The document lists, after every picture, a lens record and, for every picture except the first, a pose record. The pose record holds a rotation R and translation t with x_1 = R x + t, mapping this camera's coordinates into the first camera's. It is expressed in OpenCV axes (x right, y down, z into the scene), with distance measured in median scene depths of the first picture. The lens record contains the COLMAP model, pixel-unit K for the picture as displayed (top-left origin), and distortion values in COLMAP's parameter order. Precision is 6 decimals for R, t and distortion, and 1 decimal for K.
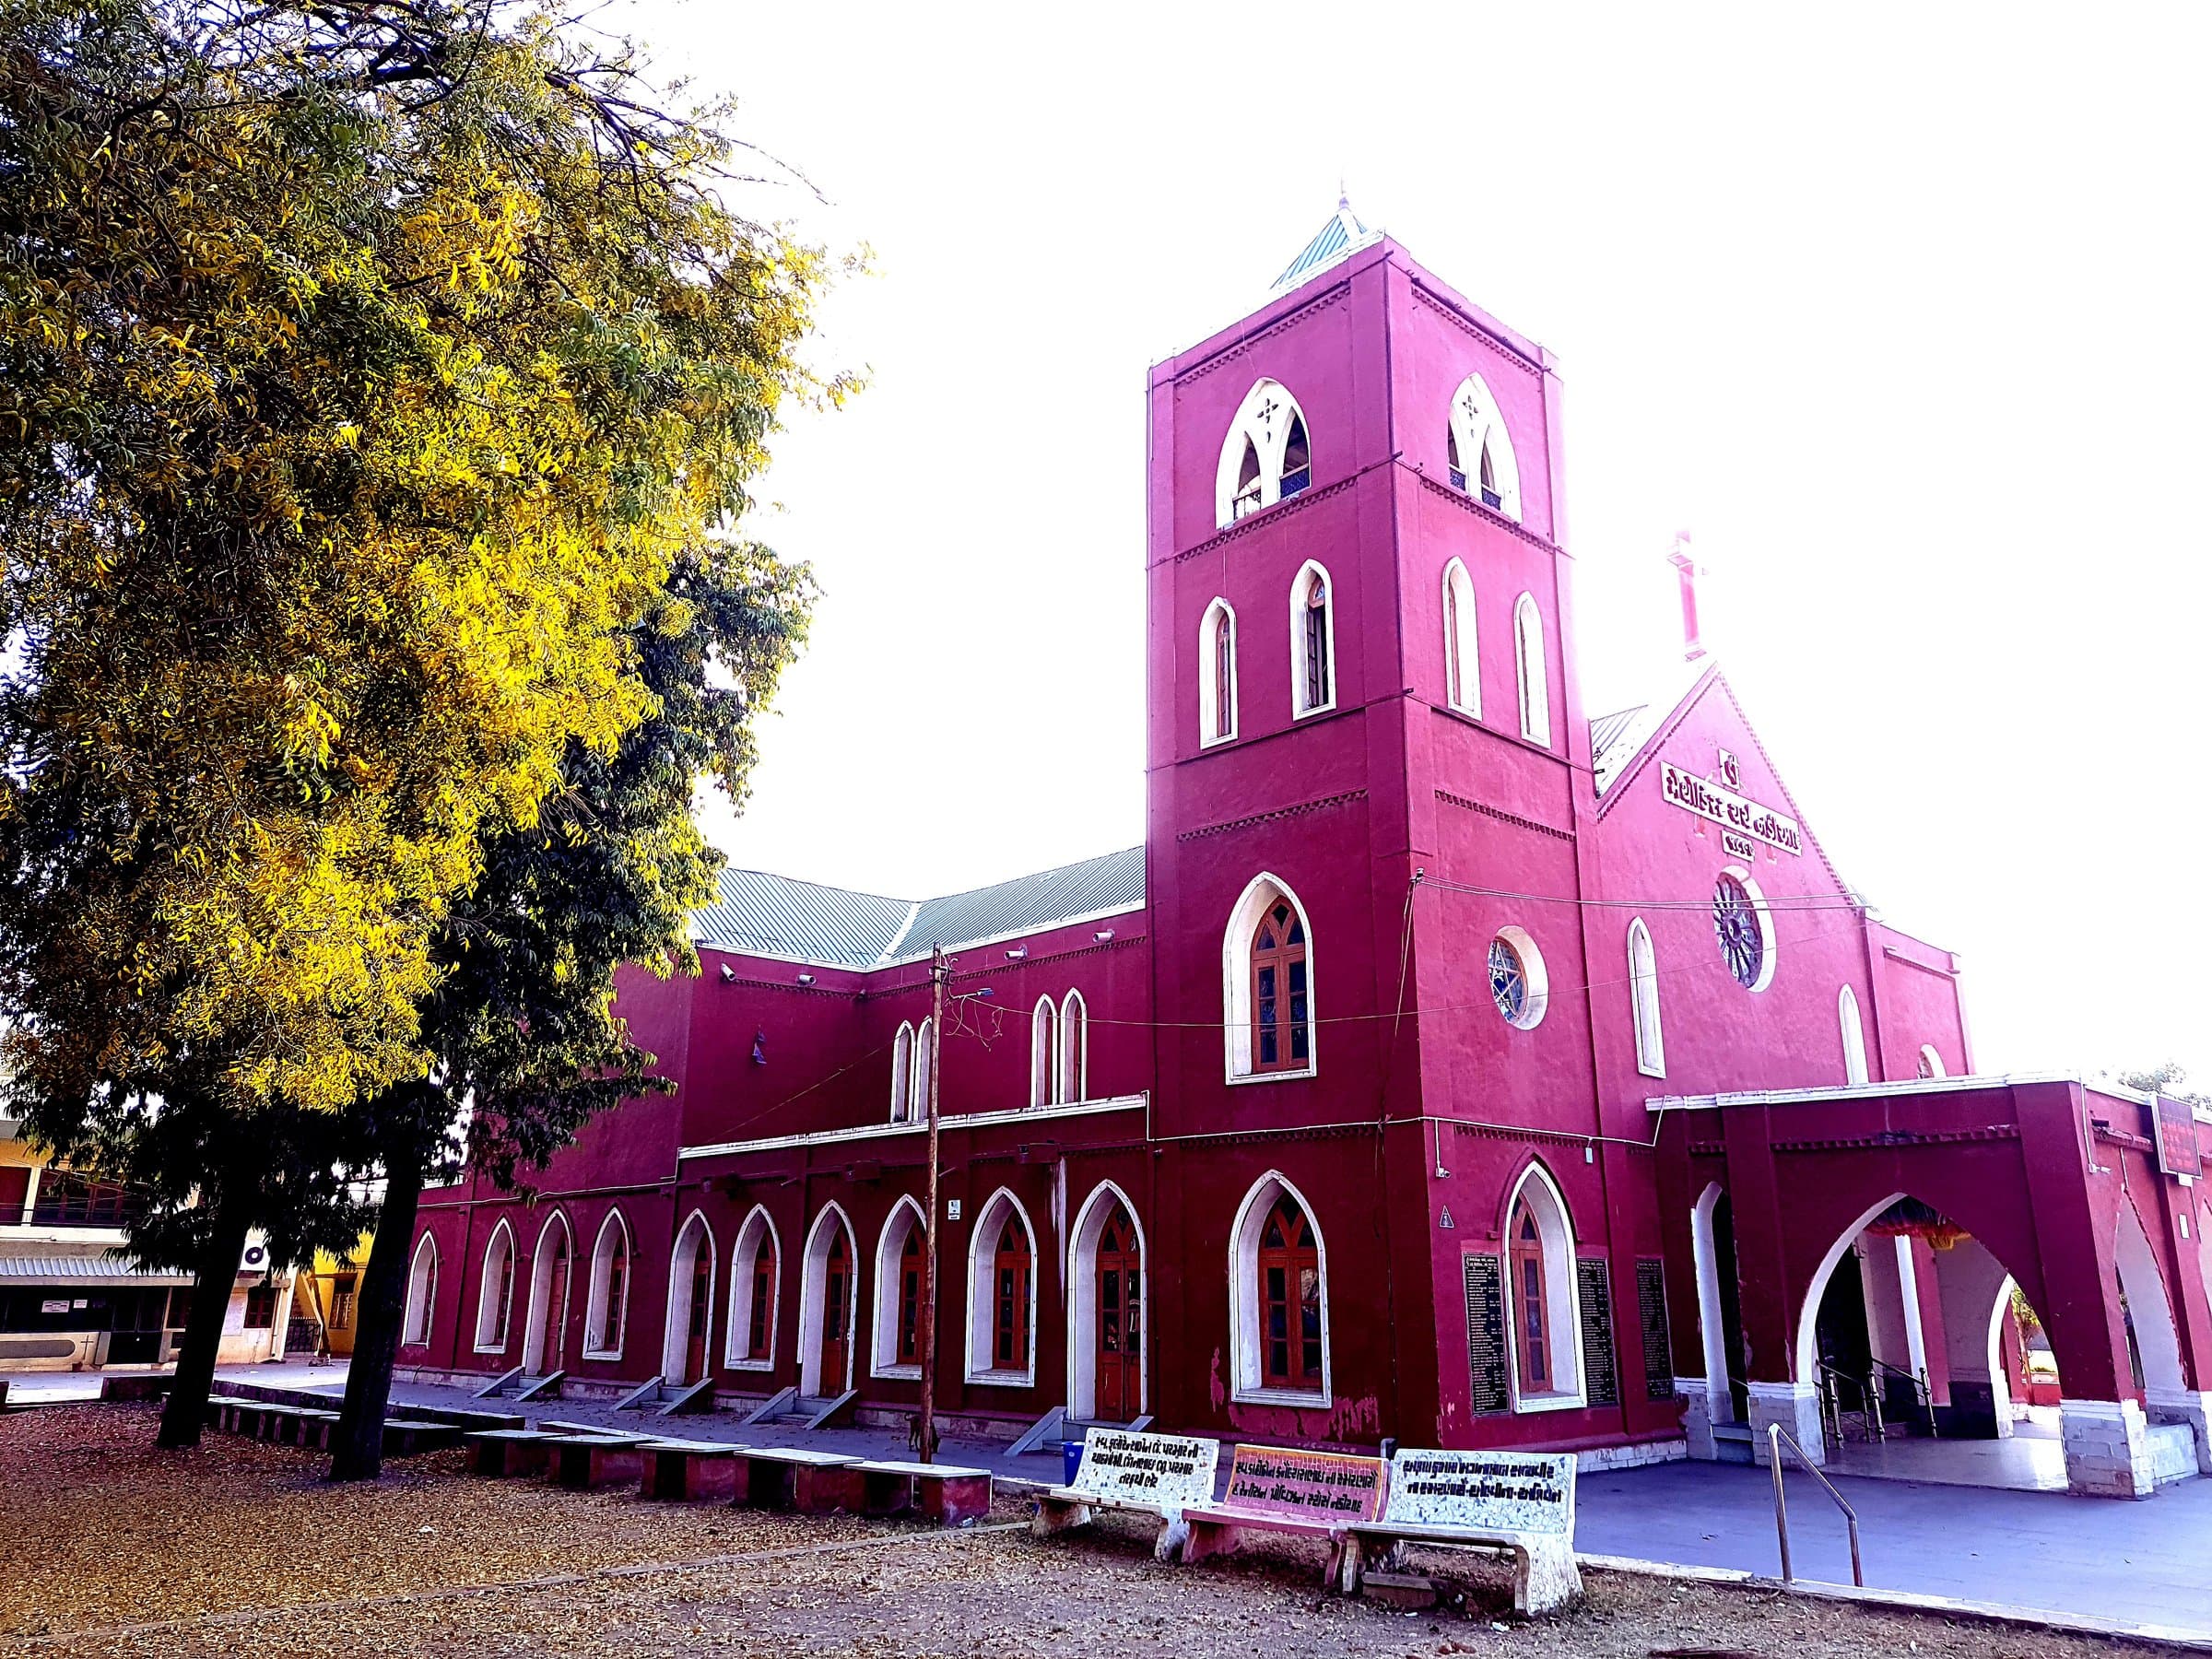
lens RADIAL K [[1565.3, 0, 1156.5], [0, 1565.3, 841.2], [0, 0, 1]] dist [0.125214, -0.151584]
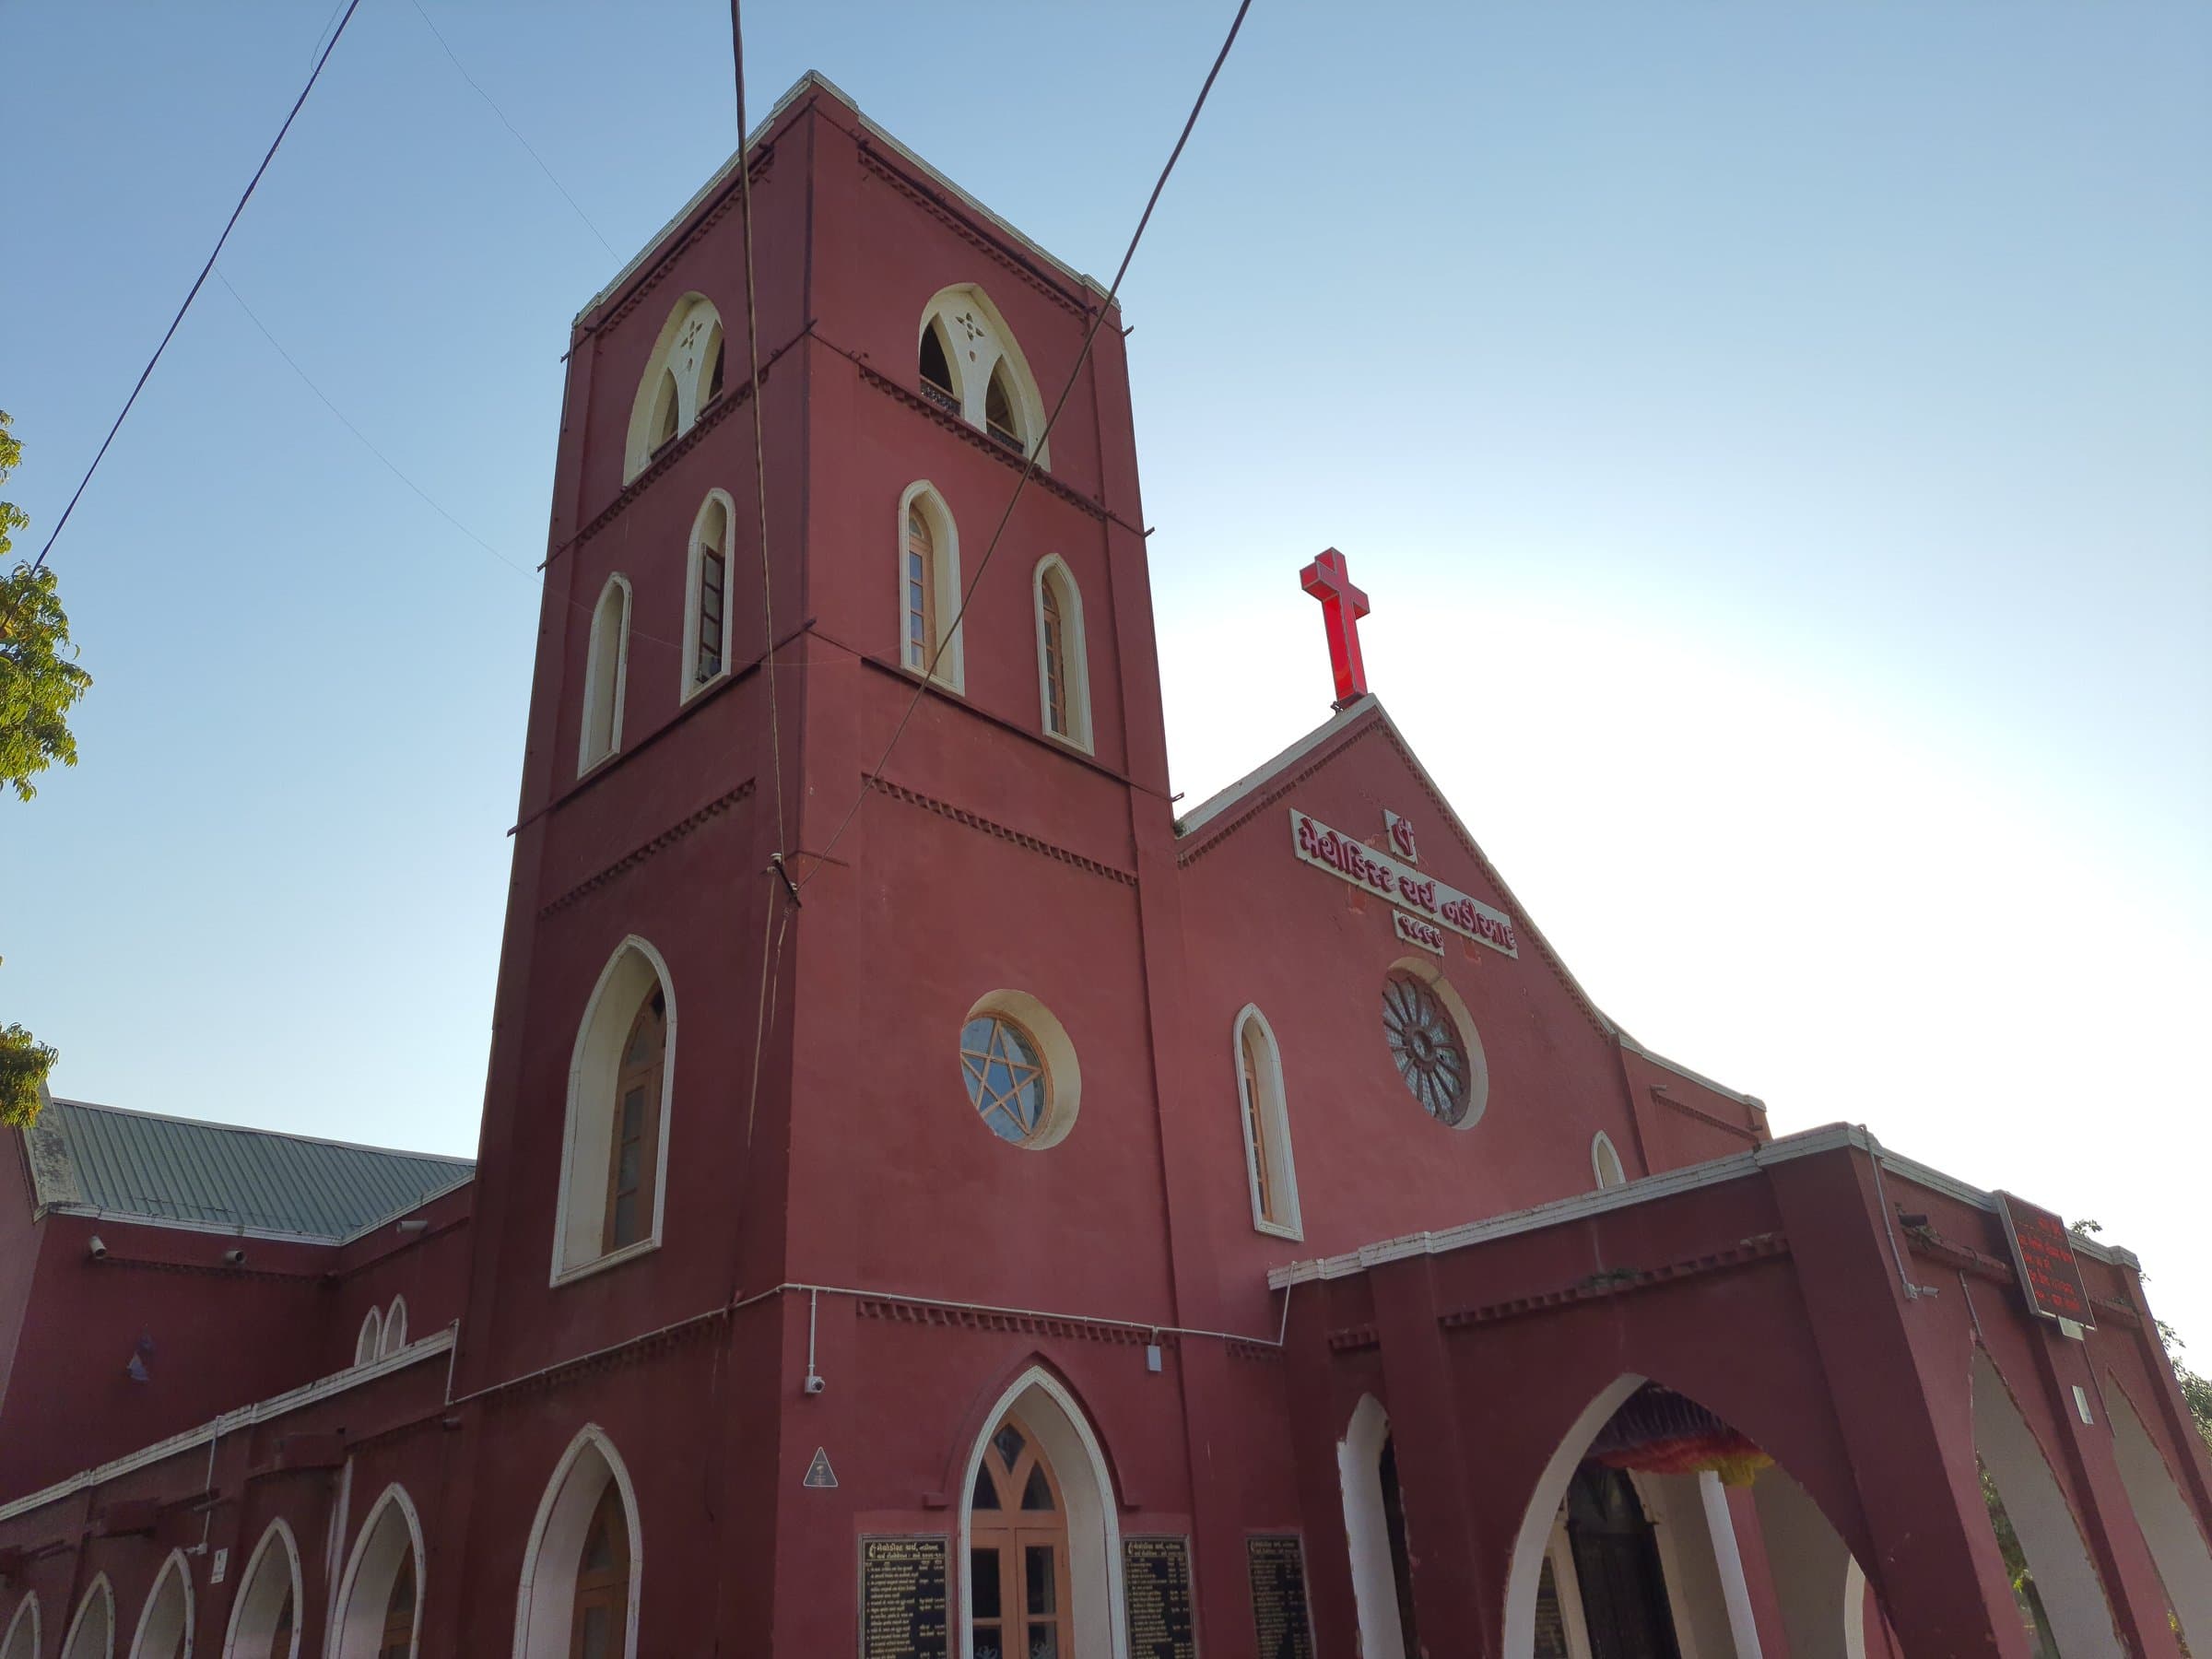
lens RADIAL K [[1565.3, 0, 1156.5], [0, 1565.3, 841.2], [0, 0, 1]] dist [0.125214, -0.151584]
pose [[0.995848, -0.047566, 0.077617, 0.231153], [0.062815, 0.976173, -0.207705, 0.127469], [-0.065888, 0.211718, 0.975107, 0.349525]]
